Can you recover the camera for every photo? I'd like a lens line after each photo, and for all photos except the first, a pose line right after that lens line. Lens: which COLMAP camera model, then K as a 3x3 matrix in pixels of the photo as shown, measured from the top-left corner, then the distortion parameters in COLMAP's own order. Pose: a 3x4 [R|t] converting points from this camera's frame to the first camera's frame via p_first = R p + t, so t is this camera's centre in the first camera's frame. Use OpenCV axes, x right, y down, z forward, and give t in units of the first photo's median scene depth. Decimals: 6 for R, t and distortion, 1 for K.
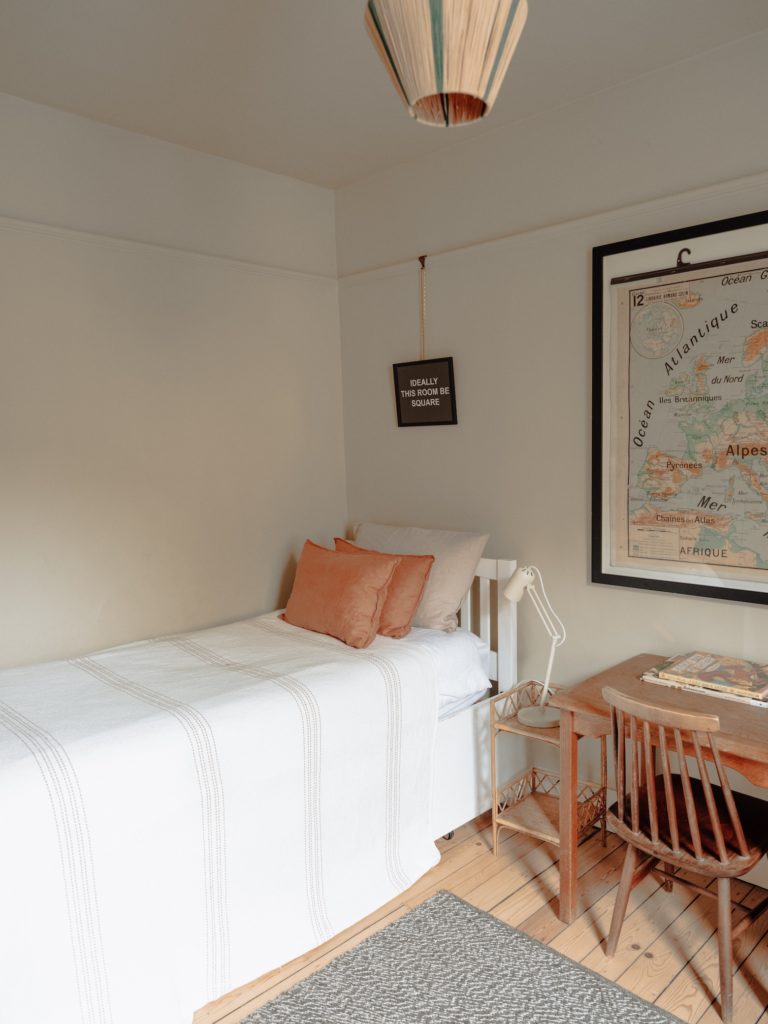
lens RADIAL K [[767.8, 0, 424.9], [0, 767.8, 504.2], [0, 0, 1]] dist [-0.005352, 0.006783]
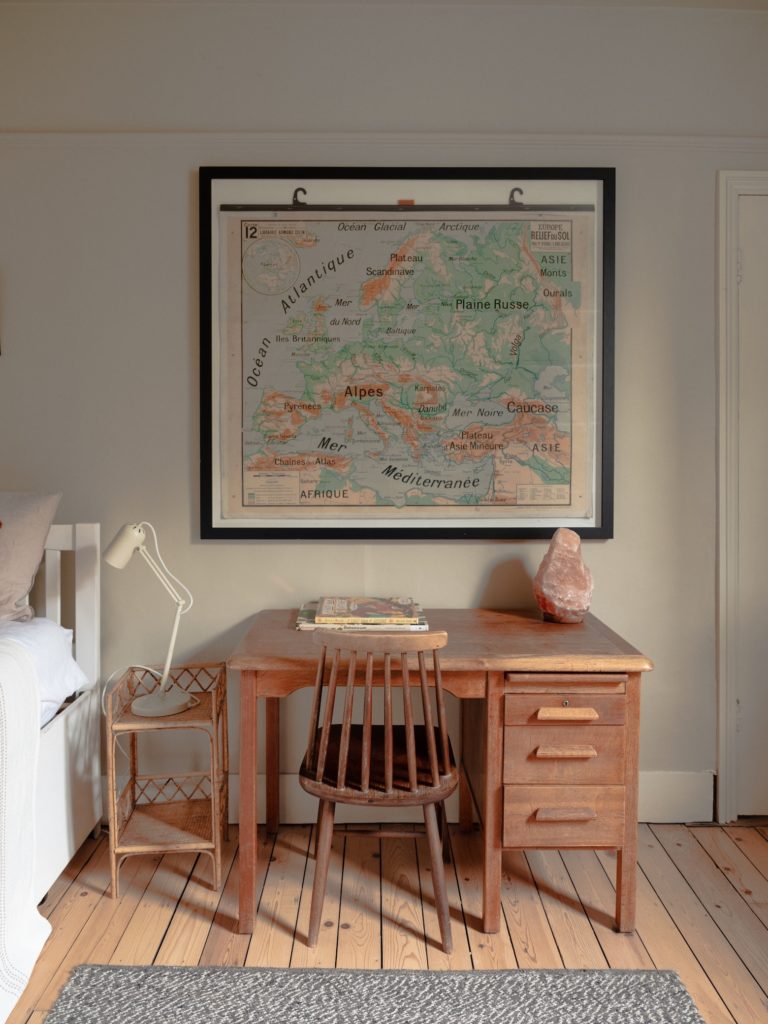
lens RADIAL K [[767.8, 0, 375.9], [0, 767.8, 461.0], [0, 0, 1]] dist [-0.005352, 0.006783]
pose [[0.723565, 0.005620, 0.690233, -0.271006], [0.049503, 0.996969, -0.060011, 0.082691], [-0.688479, 0.077590, 0.721094, 0.241105]]
